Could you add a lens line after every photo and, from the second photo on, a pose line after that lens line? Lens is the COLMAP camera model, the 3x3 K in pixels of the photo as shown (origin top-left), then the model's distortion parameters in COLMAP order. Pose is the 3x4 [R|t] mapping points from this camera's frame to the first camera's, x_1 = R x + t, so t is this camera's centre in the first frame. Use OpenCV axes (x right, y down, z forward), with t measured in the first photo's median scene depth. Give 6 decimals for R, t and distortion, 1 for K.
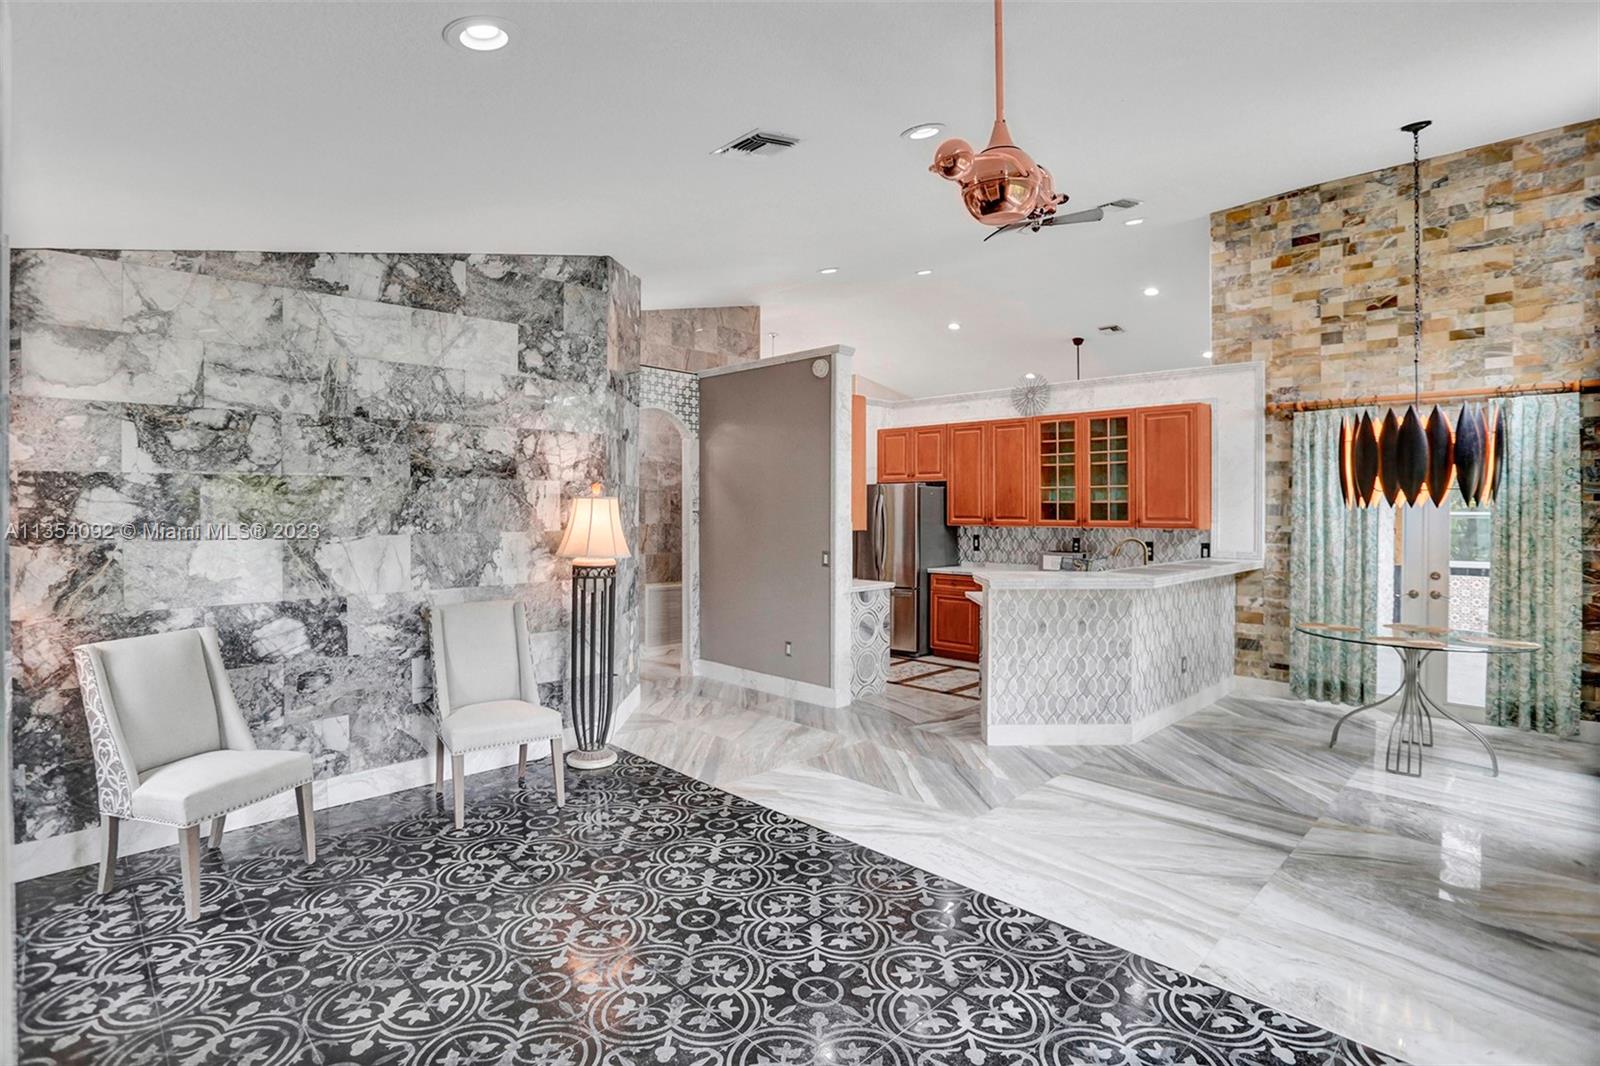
lens RADIAL K [[787.2, 0, 786.2], [0, 787.2, 512.9], [0, 0, 1]] dist [-0.072287, 0.029109]
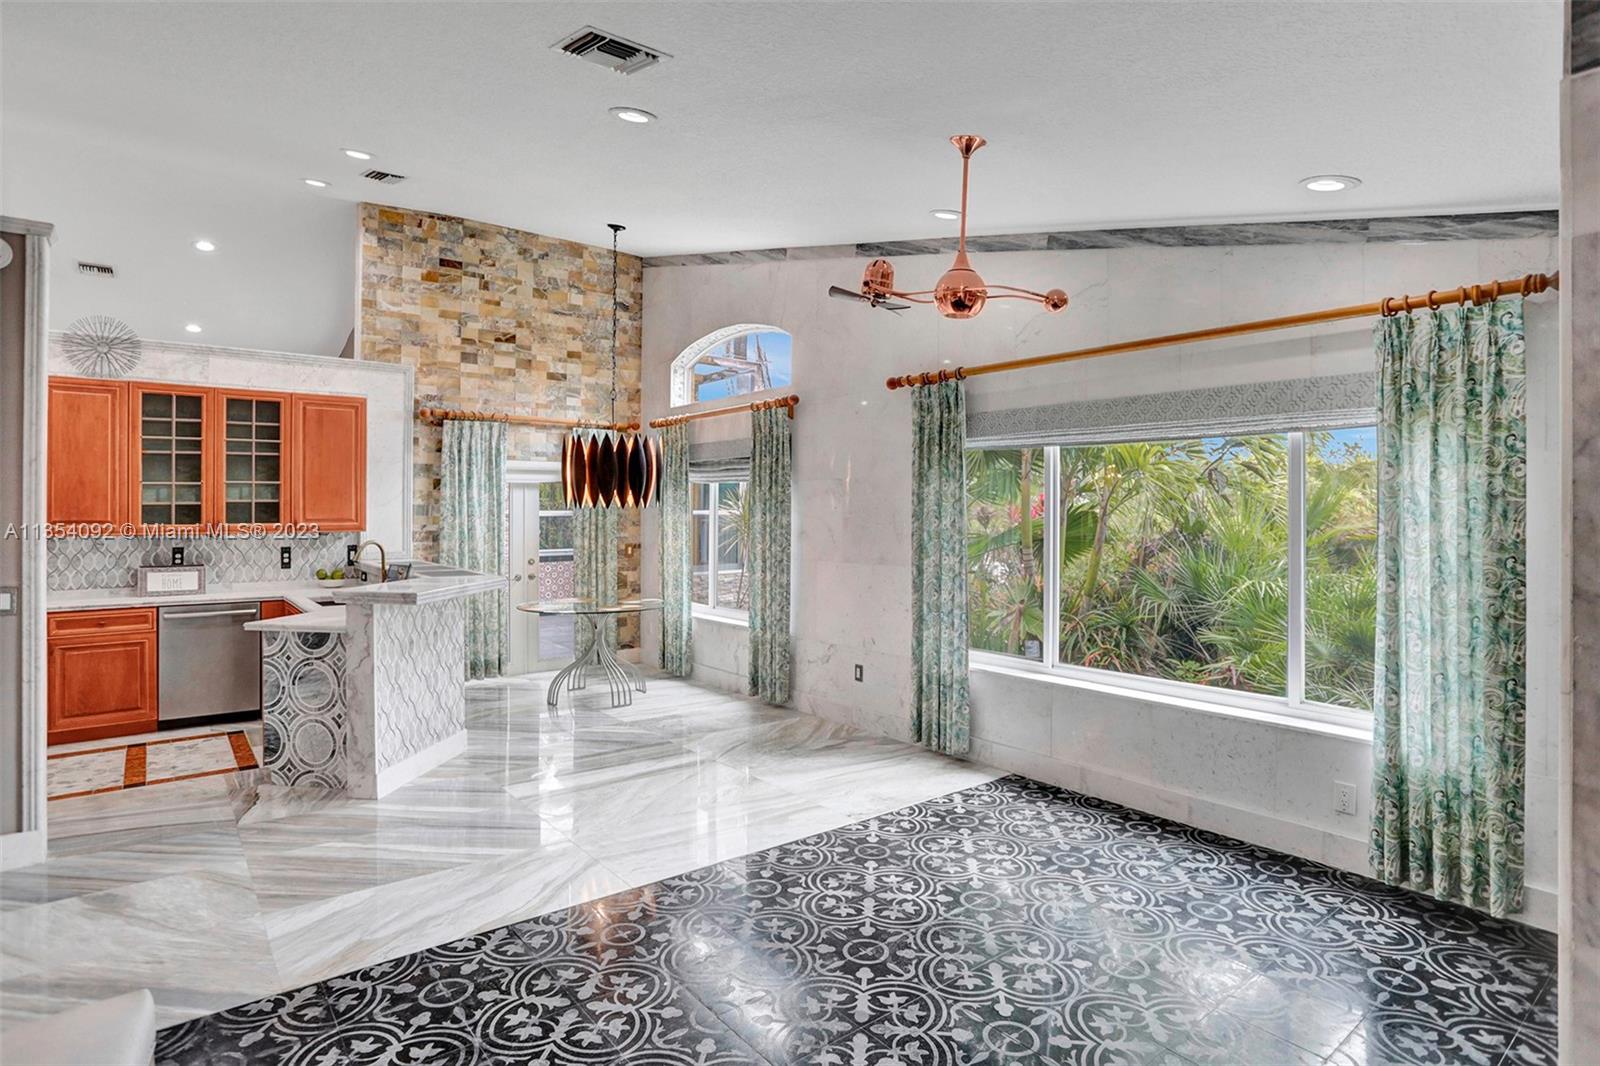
lens RADIAL K [[846.2, 0, 782.0], [0, 846.2, 496.6], [0, 0, 1]] dist [-0.014758, 0.001226]
pose [[0.120933, 0.013046, 0.992575, -0.500878], [0.006626, 0.999881, -0.013950, -0.003211], [-0.992639, 0.008264, 0.120832, 0.414642]]
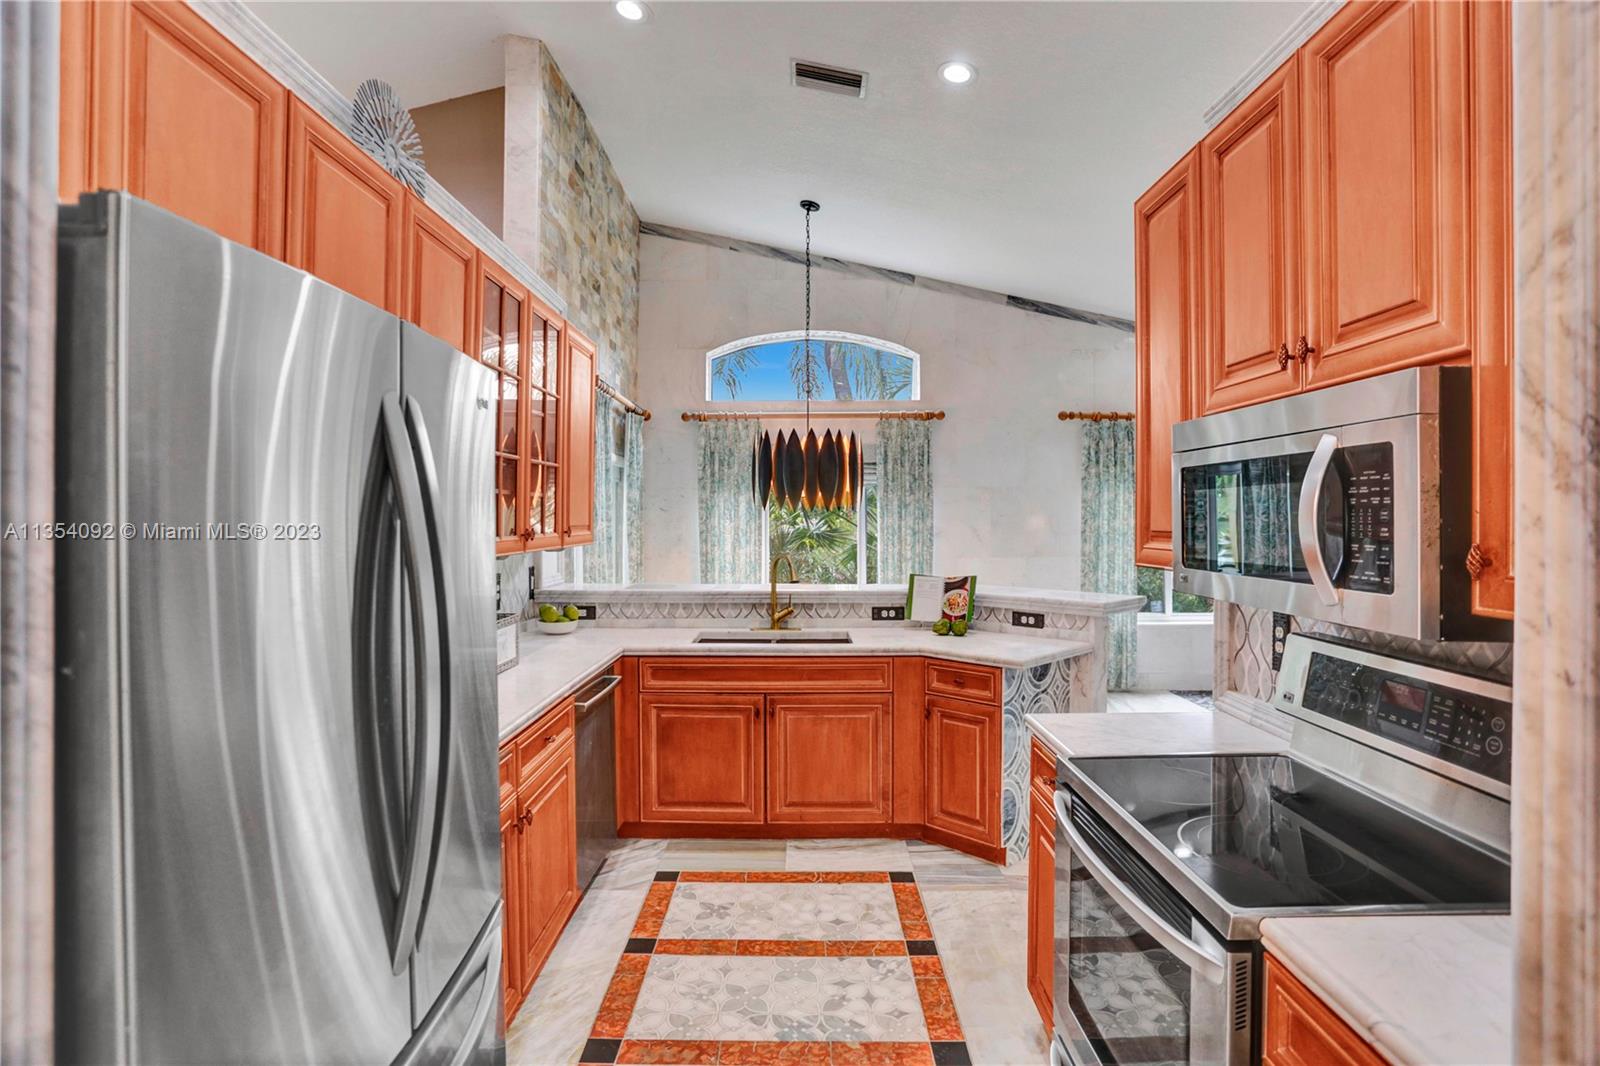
lens RADIAL K [[787.2, 0, 786.2], [0, 787.2, 512.9], [0, 0, 1]] dist [-0.072287, 0.029109]
pose [[-0.706413, 0.000288, 0.707799, -0.041085], [0.001824, 0.999997, 0.001414, -0.003879], [-0.707797, 0.002289, -0.706412, 1.535372]]
